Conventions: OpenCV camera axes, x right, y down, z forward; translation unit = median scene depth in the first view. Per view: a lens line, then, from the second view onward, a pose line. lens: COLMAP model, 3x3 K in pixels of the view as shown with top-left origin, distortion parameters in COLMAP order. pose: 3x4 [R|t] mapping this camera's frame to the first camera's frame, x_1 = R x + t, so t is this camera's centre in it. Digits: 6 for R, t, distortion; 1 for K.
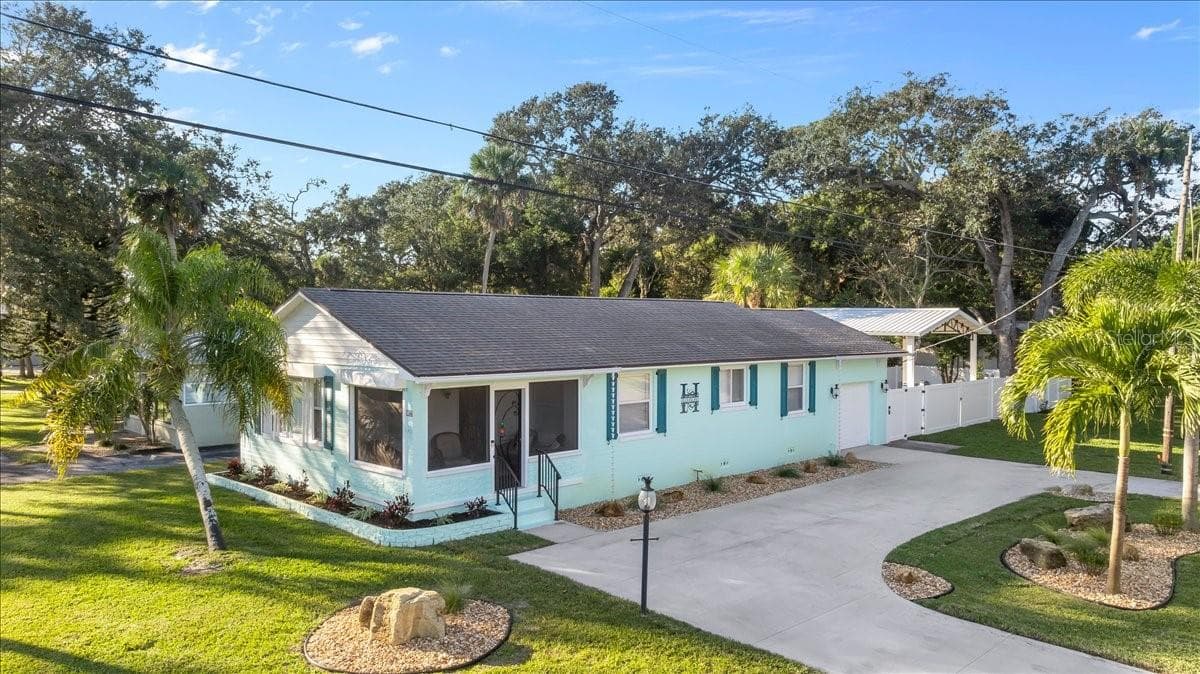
lens RADIAL K [[818.2, 0, 602.9], [0, 818.2, 335.2], [0, 0, 1]] dist [-0.016649, 0.004197]
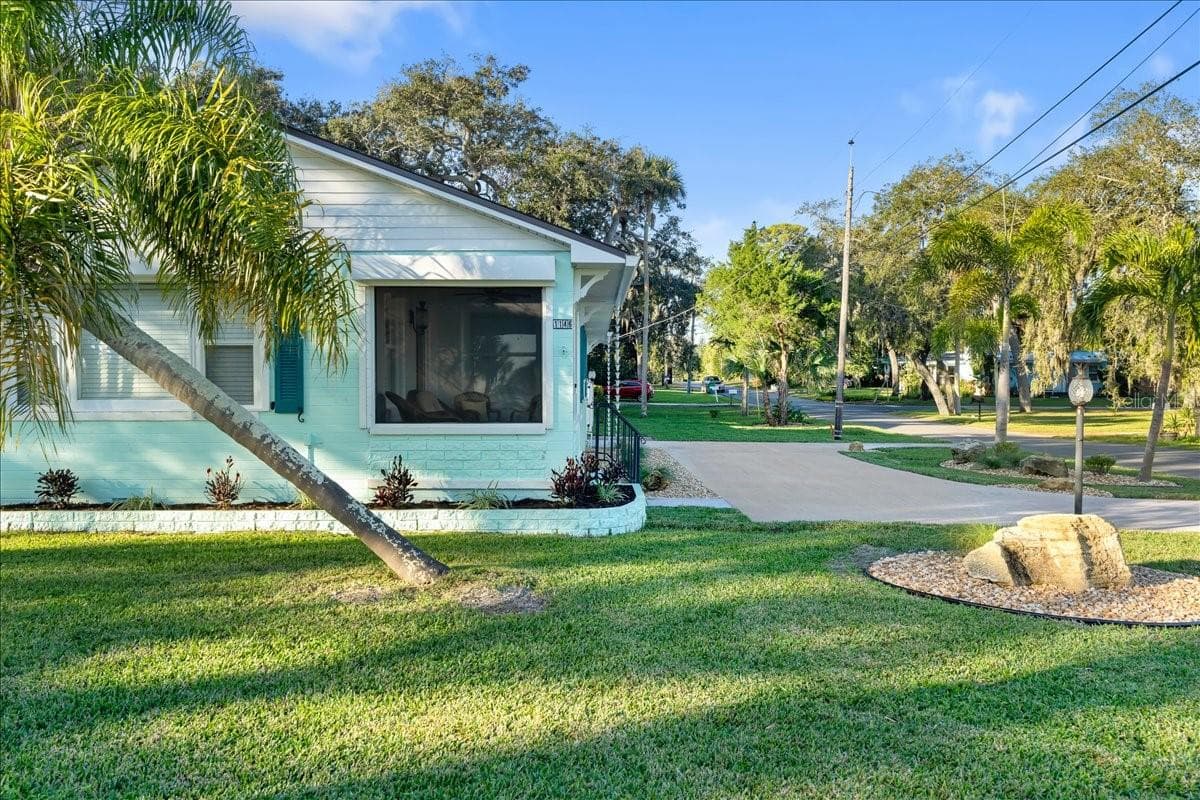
lens RADIAL K [[886.9, 0, 595.3], [0, 886.9, 407.1], [0, 0, 1]] dist [0.002195, 0.012257]
pose [[0.719462, -0.022961, 0.694152, -0.555439], [0.008775, 0.999674, 0.023971, 0.116310], [-0.694476, -0.011155, 0.719429, 0.422180]]
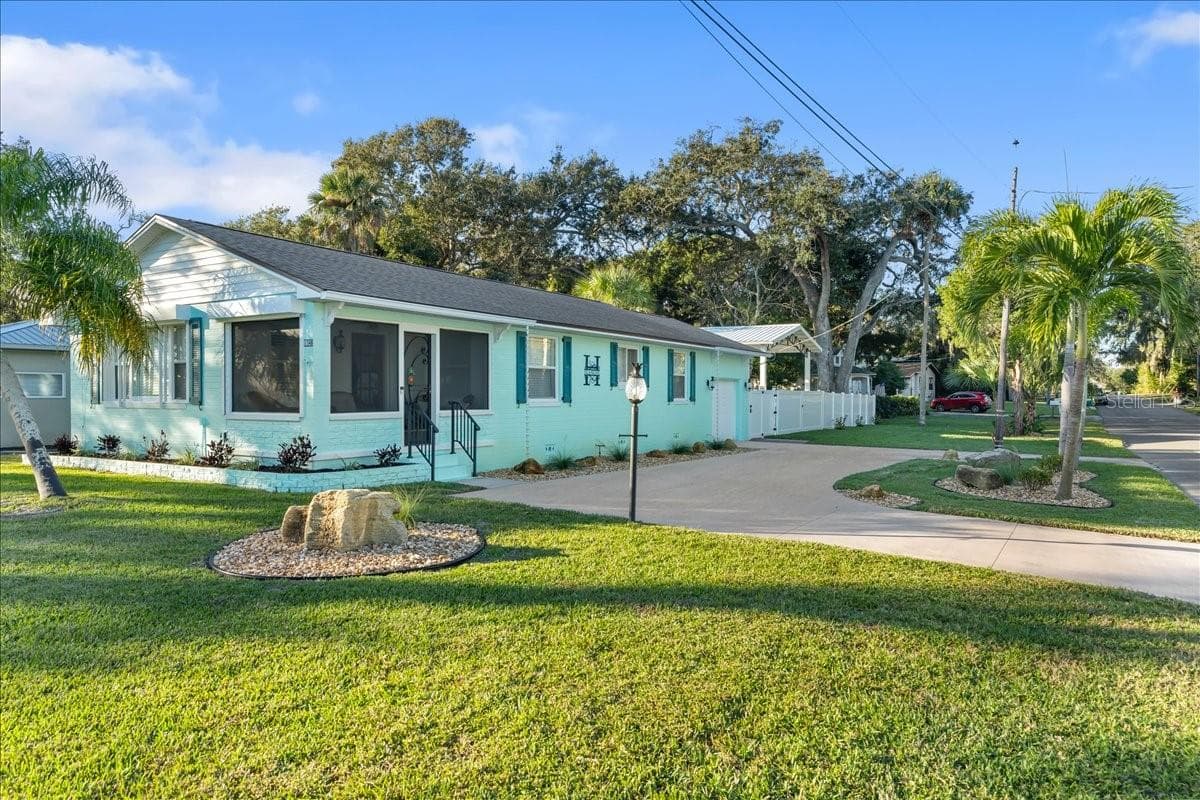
lens RADIAL K [[742.9, 0, 597.4], [0, 742.9, 403.6], [0, 0, 1]] dist [0.000907, 0.003484]
pose [[0.975633, -0.003975, 0.219374, -0.093764], [0.003161, 0.999987, 0.004061, 0.128527], [-0.219387, -0.003269, 0.975632, 0.151382]]
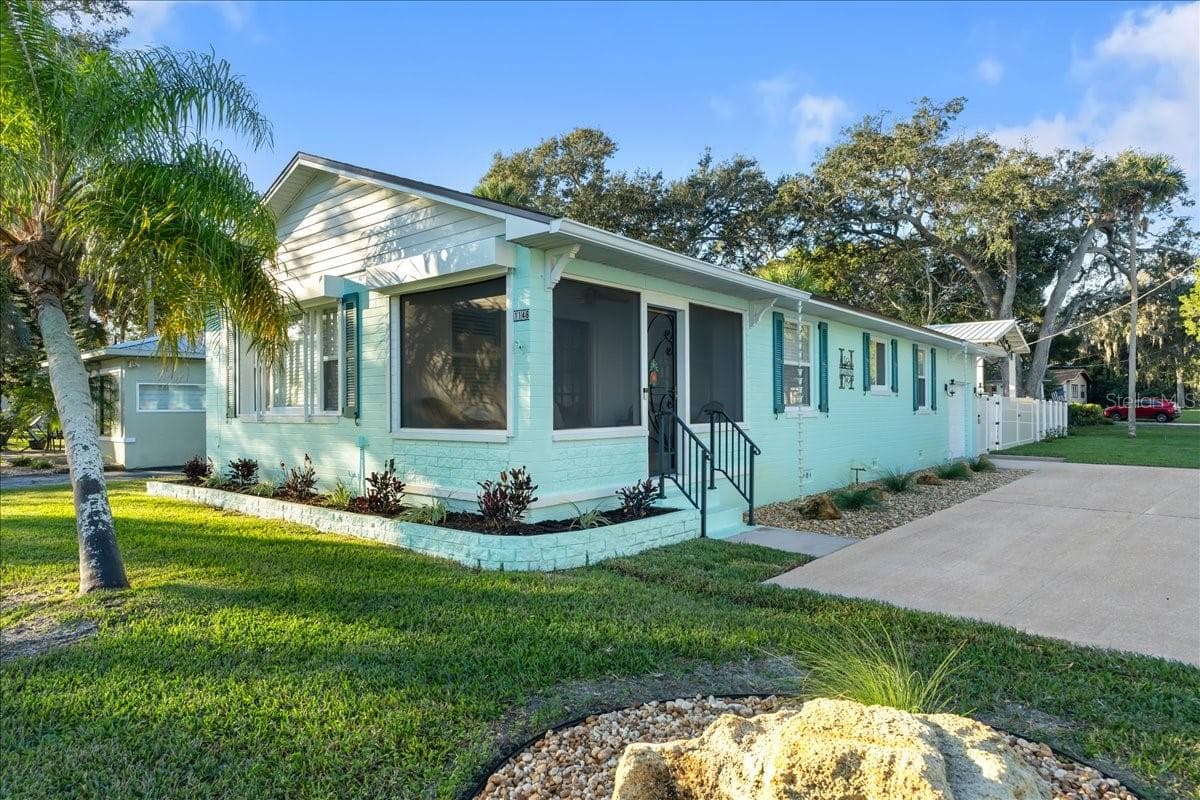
lens RADIAL K [[681.6, 0, 605.2], [0, 681.6, 402.5], [0, 0, 1]] dist [0.001677, -0.000225]
pose [[0.997017, -0.009282, 0.076623, -0.178788], [0.010554, 0.999813, -0.016216, 0.130307], [-0.076458, 0.016977, 0.996928, 0.464964]]
